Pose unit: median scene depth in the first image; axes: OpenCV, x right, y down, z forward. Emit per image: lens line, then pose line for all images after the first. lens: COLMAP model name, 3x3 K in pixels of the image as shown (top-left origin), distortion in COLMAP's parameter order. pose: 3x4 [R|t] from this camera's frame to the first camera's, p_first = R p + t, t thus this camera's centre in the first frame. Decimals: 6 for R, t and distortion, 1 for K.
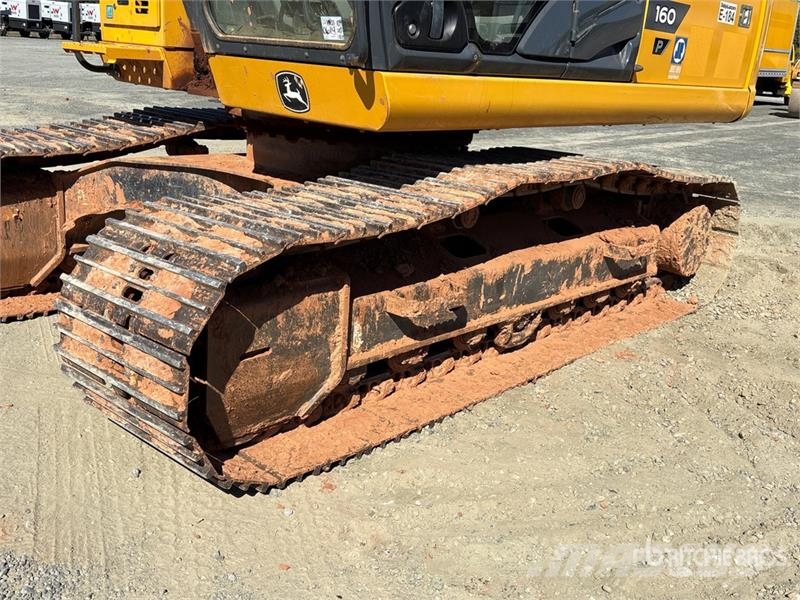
lens RADIAL K [[837.8, 0, 411.8], [0, 837.8, 297.6], [0, 0, 1]] dist [0.029134, 0.000000]
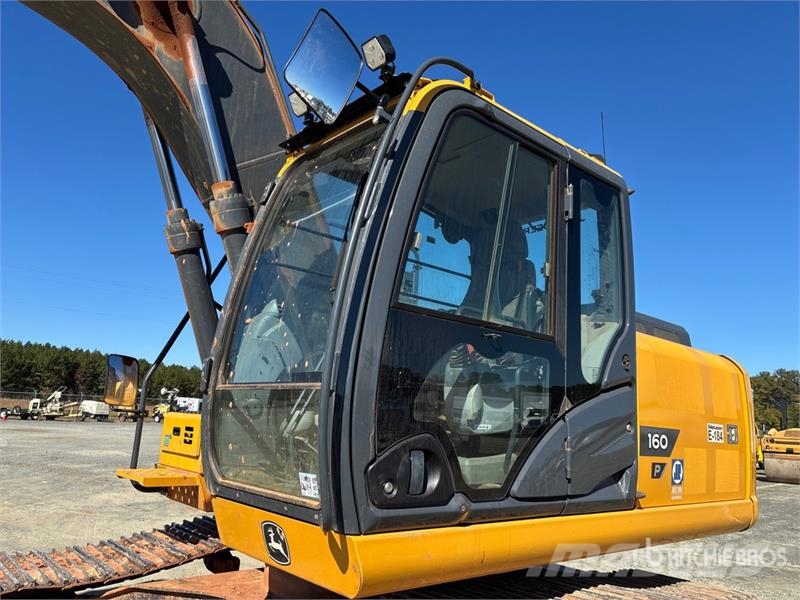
lens RADIAL K [[604.8, 0, 397.7], [0, 604.8, 302.4], [0, 0, 1]] dist [0.048825, -0.053690]
pose [[0.994114, -0.035785, -0.102261, 0.071939], [-0.015965, 0.885188, -0.464959, -0.152753], [0.107159, 0.463855, 0.879406, 0.249332]]
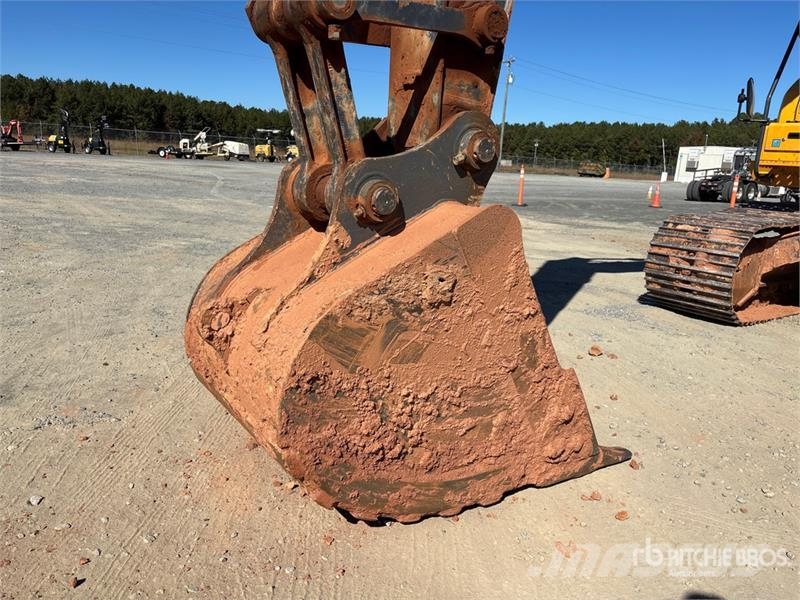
lens RADIAL K [[604.8, 0, 398.0], [0, 604.8, 307.2], [0, 0, 1]] dist [0.048825, -0.053690]
pose [[0.976123, 0.041681, -0.213181, -1.041268], [-0.055926, 0.996556, -0.061229, 0.121980], [0.209894, 0.071690, 0.975092, -0.379710]]
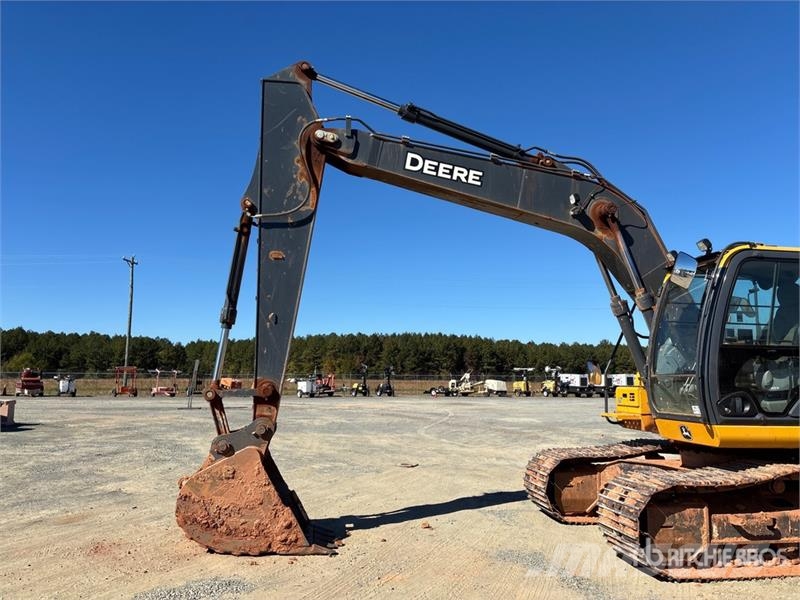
lens RADIAL K [[604.8, 0, 403.0], [0, 604.8, 305.7], [0, 0, 1]] dist [0.048825, -0.053690]
pose [[0.771876, -0.135699, -0.621122, 0.381260], [-0.141776, 0.915617, -0.376226, 0.216910], [0.619763, 0.378460, 0.687504, -0.930873]]
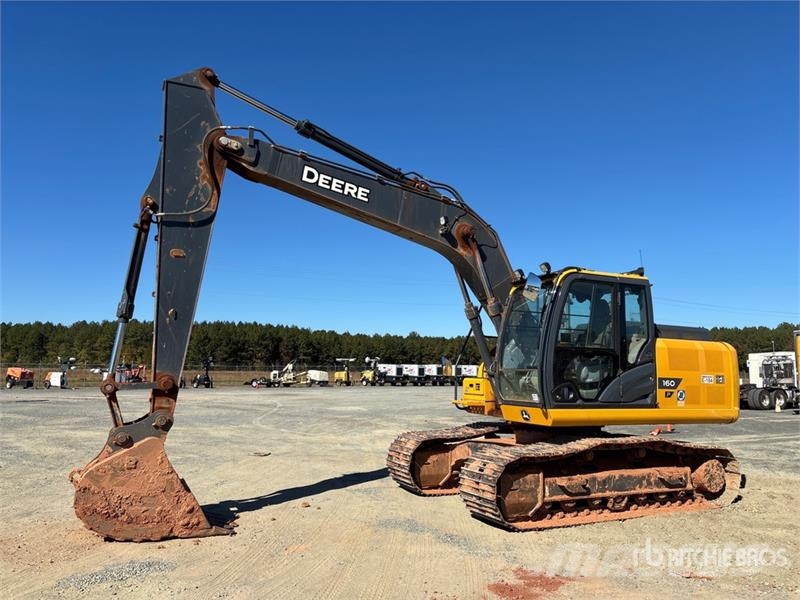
lens RADIAL K [[604.8, 0, 400.0], [0, 604.8, 304.3], [0, 0, 1]] dist [0.048825, -0.053690]
pose [[0.924696, -0.096898, -0.368168, 0.297055], [-0.060685, 0.917186, -0.393812, 0.298513], [0.375838, 0.386498, 0.842238, -1.255007]]
